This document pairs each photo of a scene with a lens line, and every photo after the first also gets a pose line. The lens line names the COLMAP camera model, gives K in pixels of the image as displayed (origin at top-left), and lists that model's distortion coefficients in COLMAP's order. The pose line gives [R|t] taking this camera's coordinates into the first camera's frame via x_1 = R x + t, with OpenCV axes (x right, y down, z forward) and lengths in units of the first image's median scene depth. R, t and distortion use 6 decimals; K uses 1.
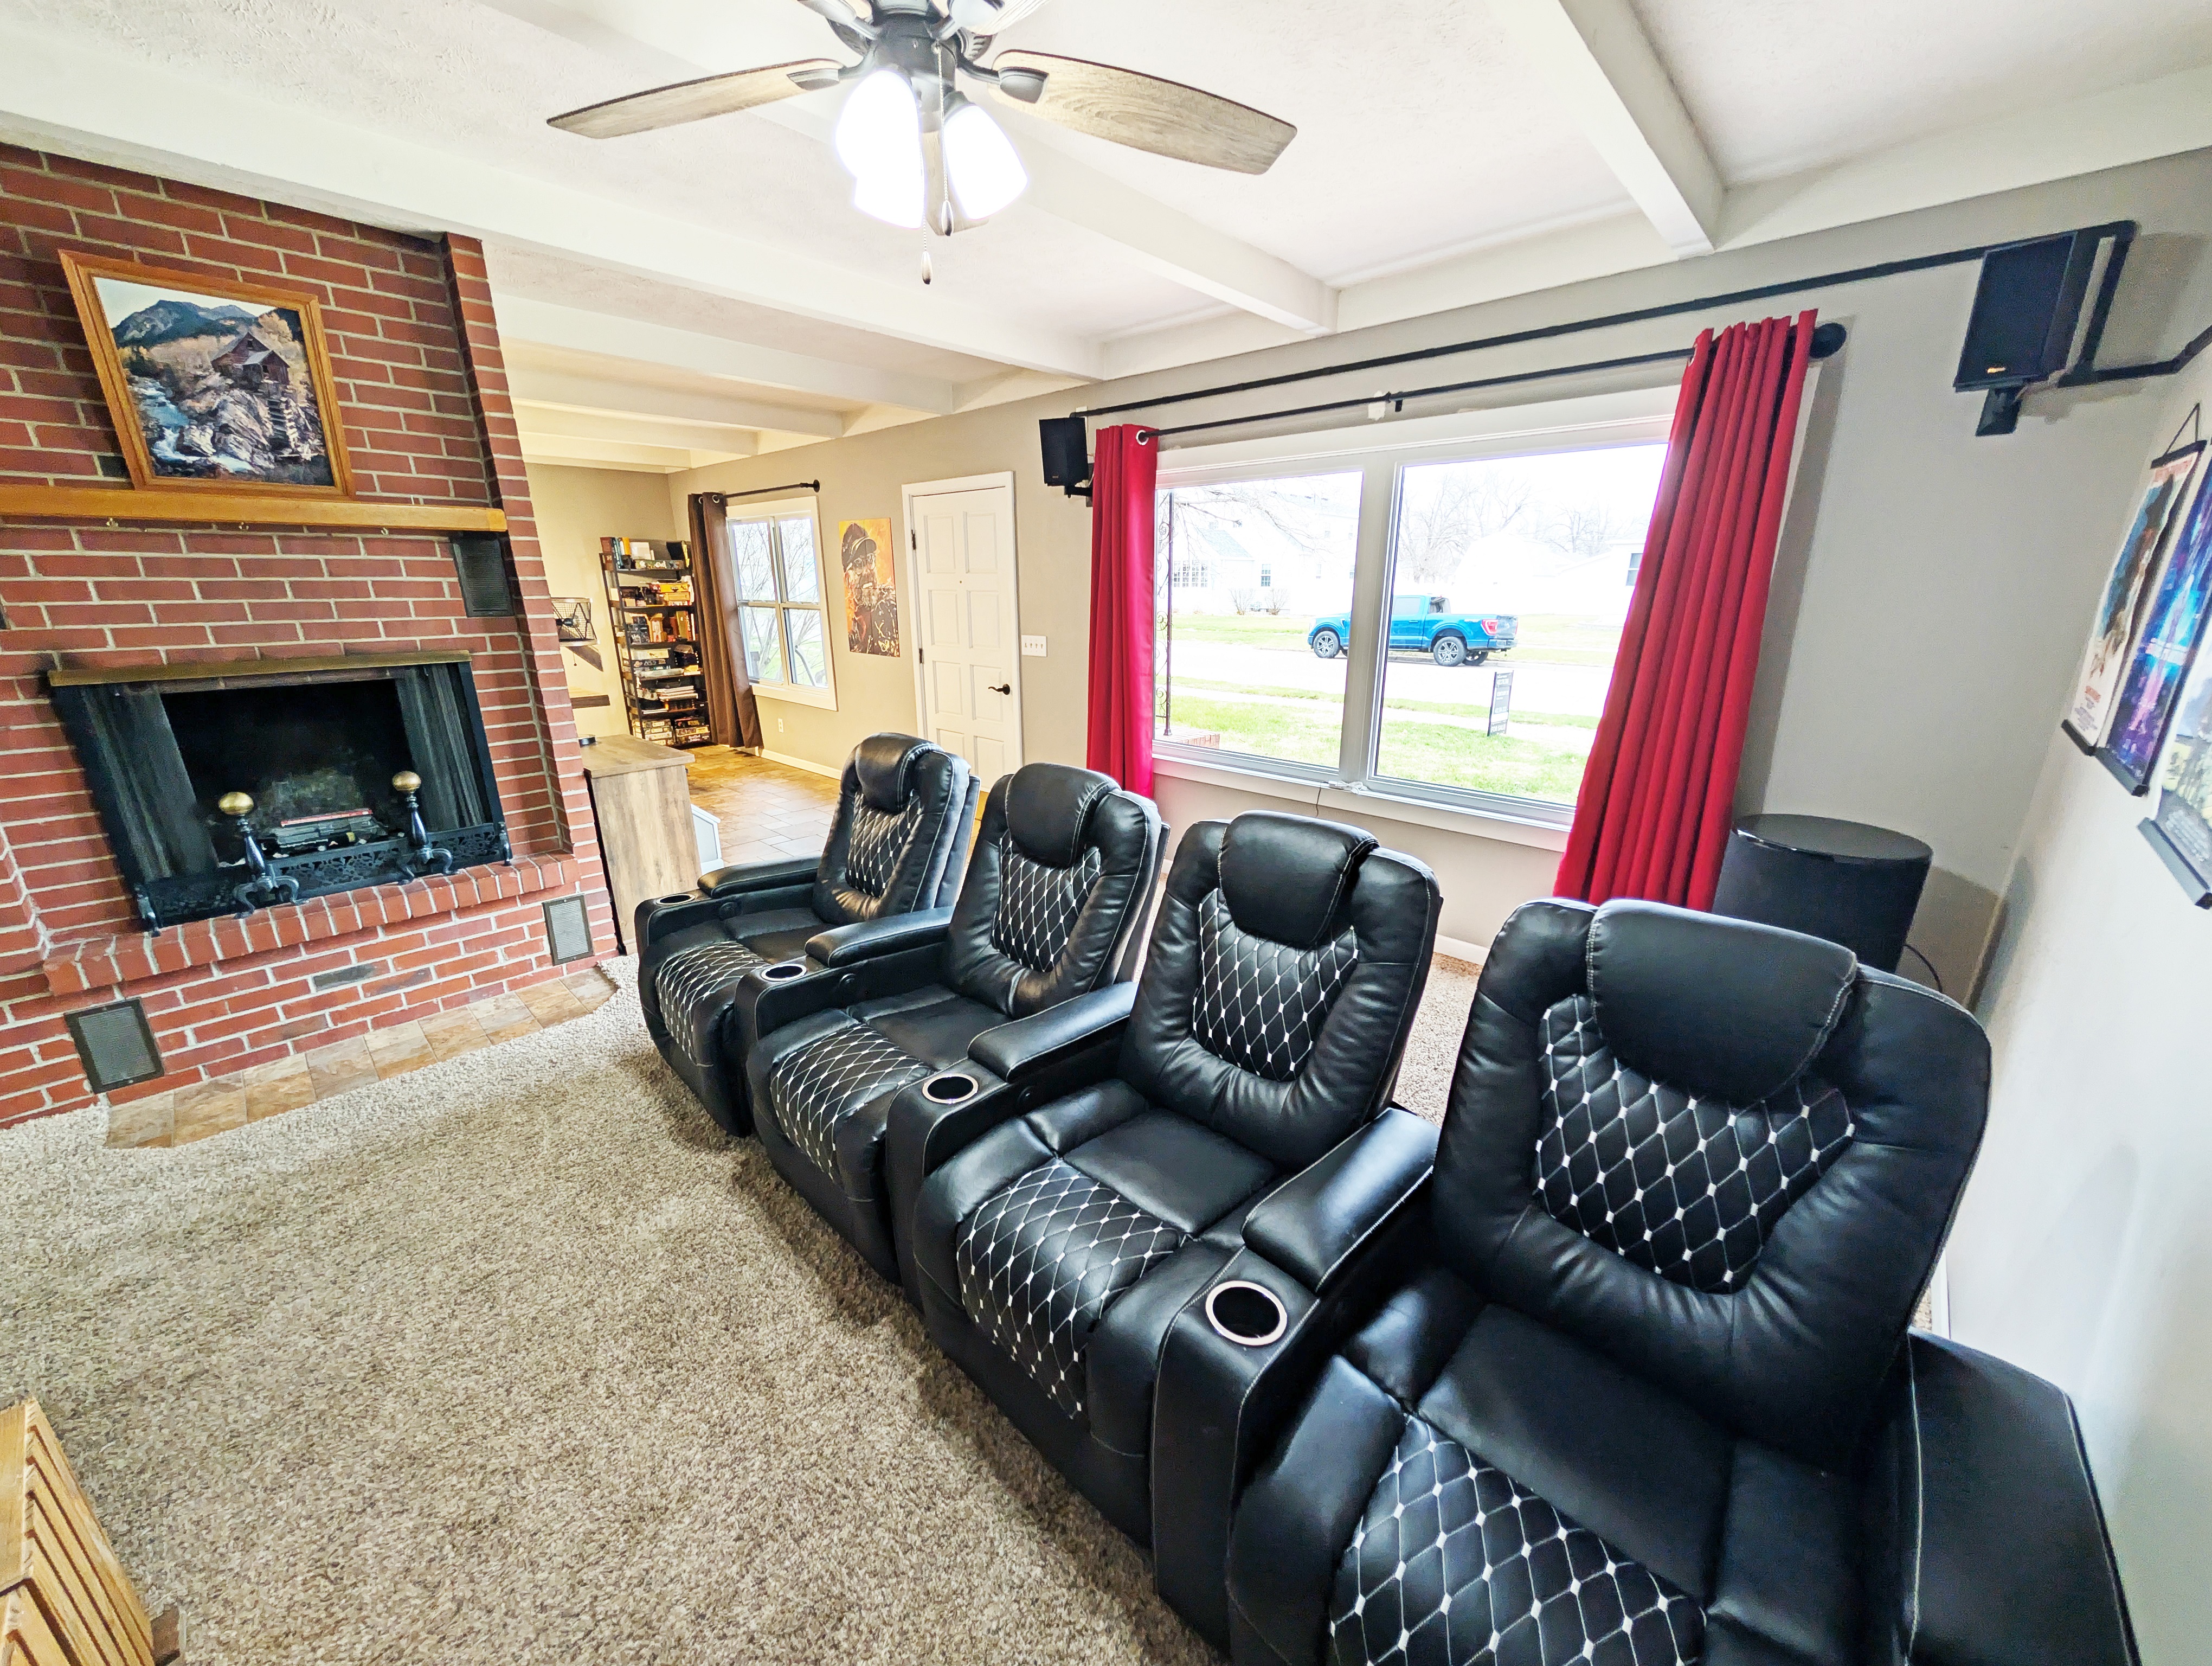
lens RADIAL K [[837.6, 0, 1107.2], [0, 837.6, 836.8], [0, 0, 1]] dist [0.000667, -0.000359]
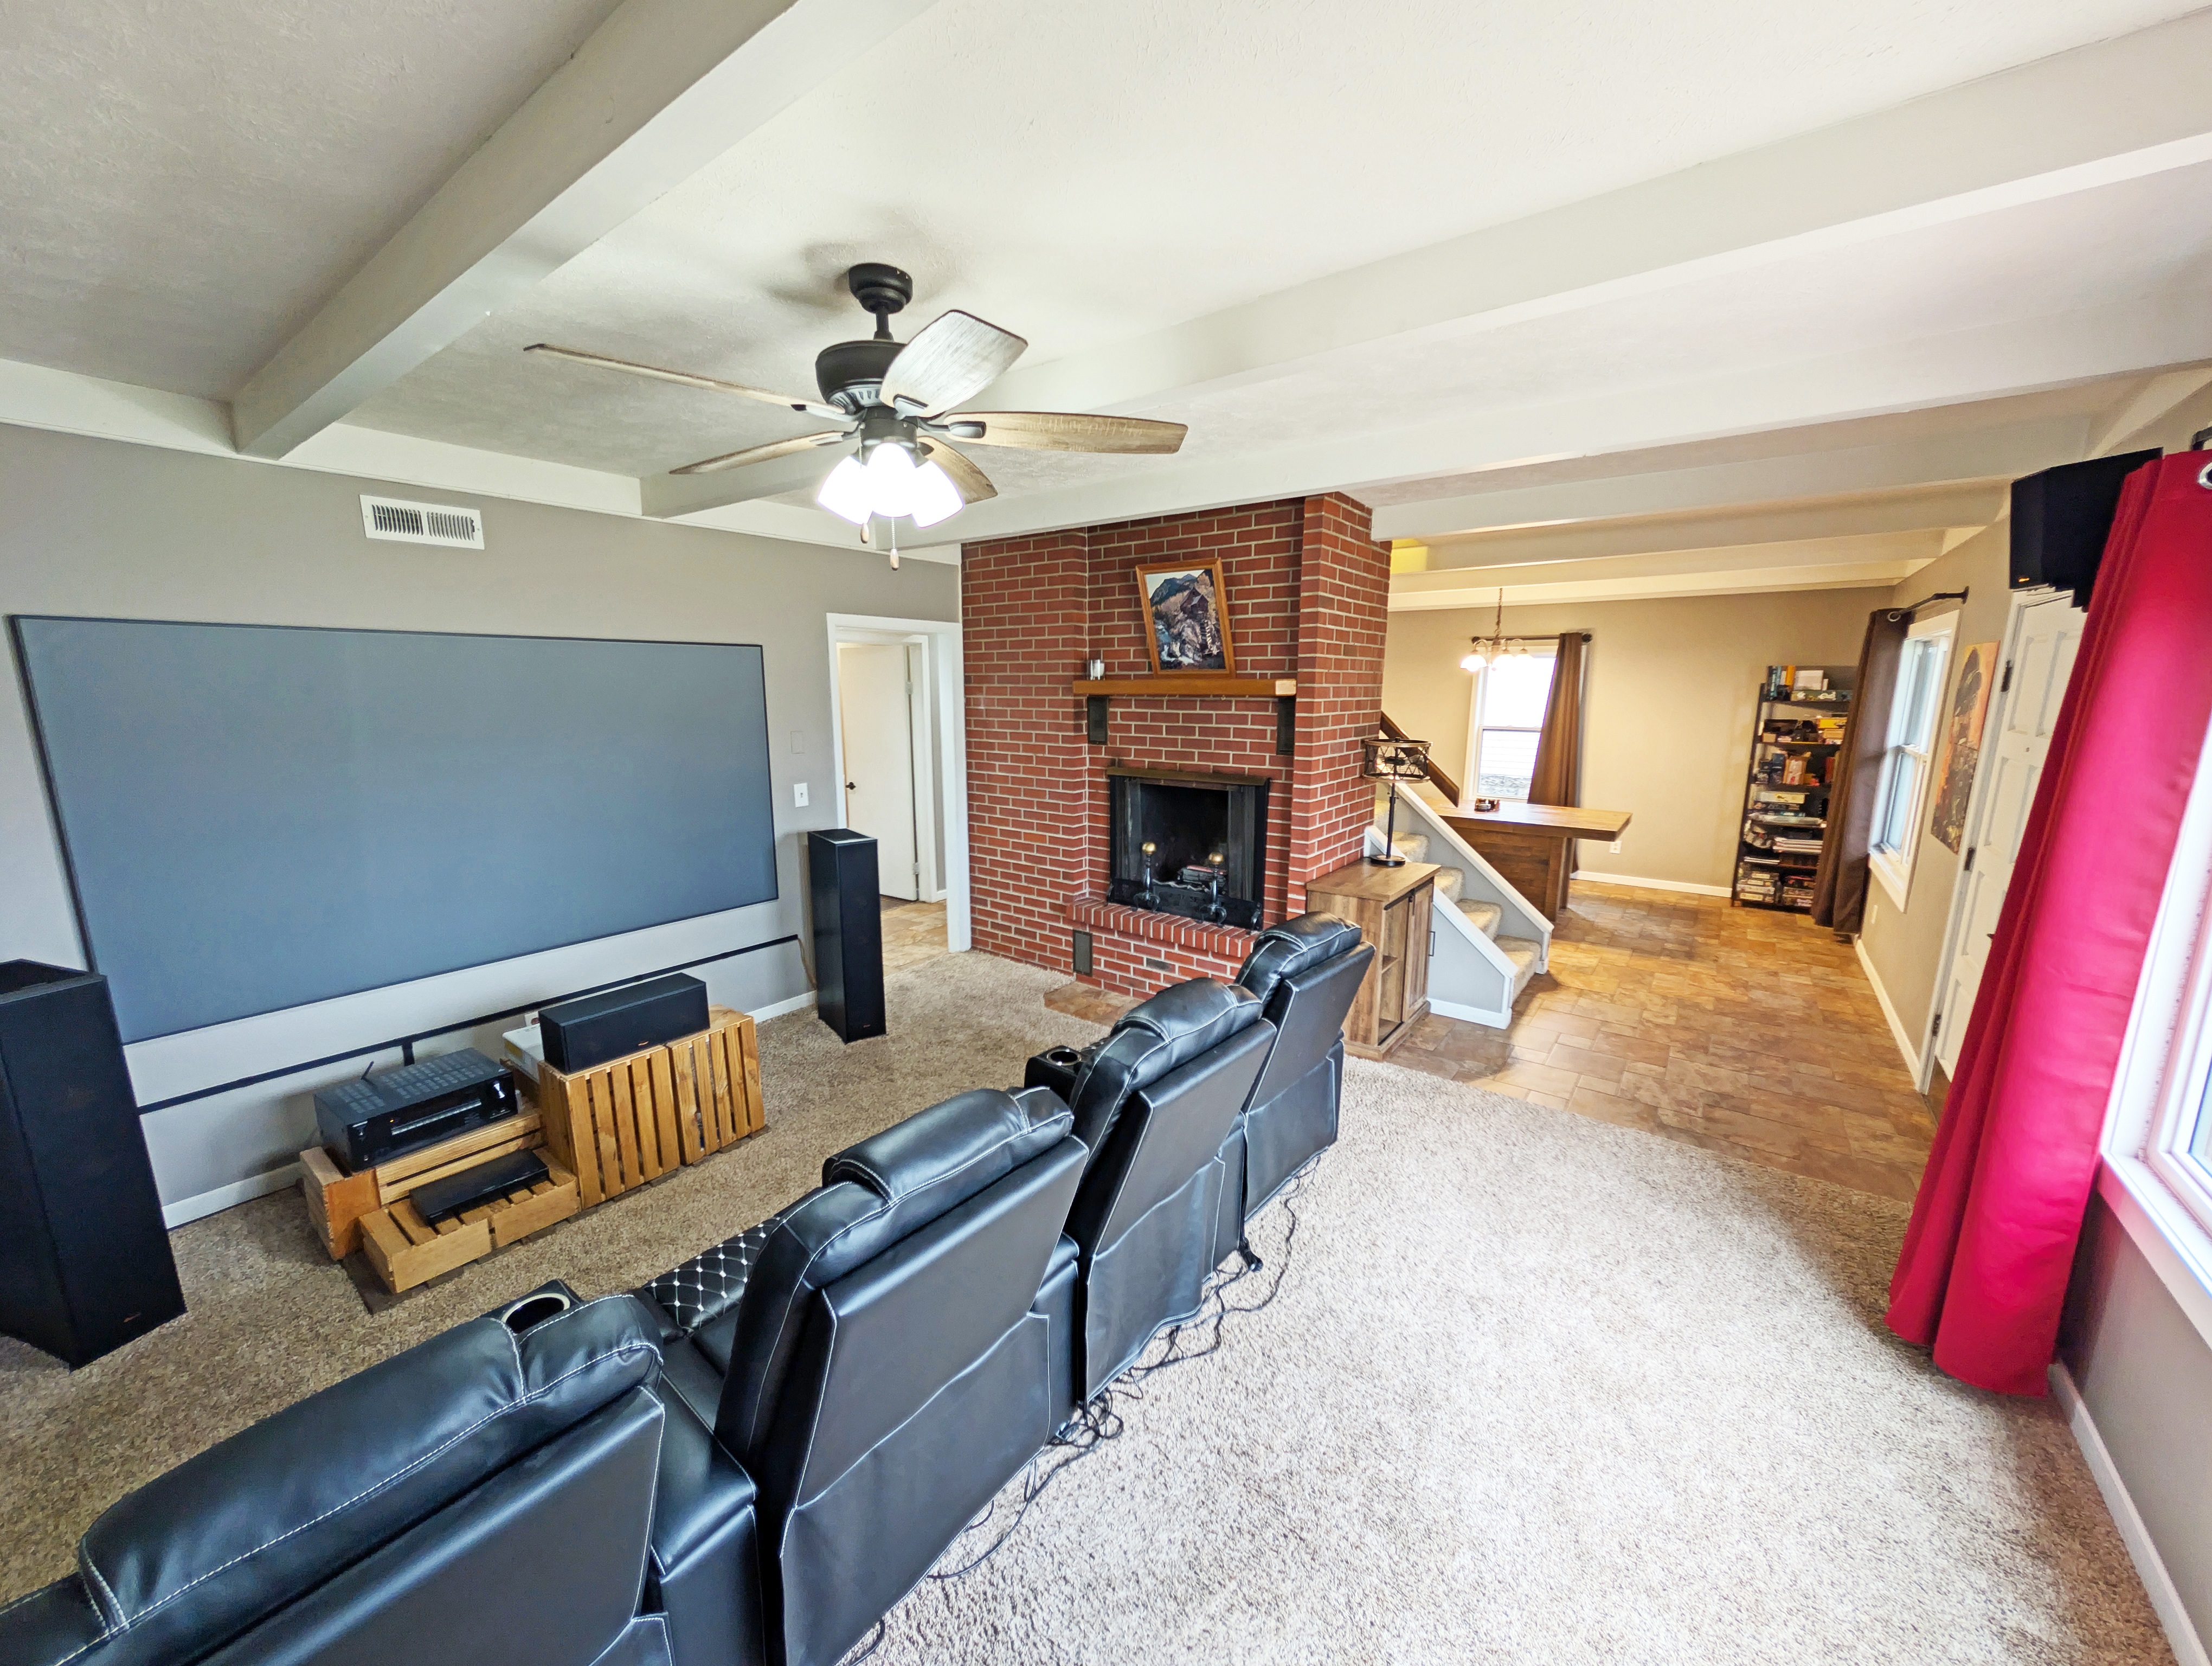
lens RADIAL K [[837.6, 0, 1103.4], [0, 837.6, 845.2], [0, 0, 1]] dist [0.000667, -0.000359]
pose [[0.104109, 0.188564, -0.976527, 0.667859], [-0.291969, 0.944395, 0.151233, -0.290465], [0.950745, 0.269371, 0.153375, 0.660713]]
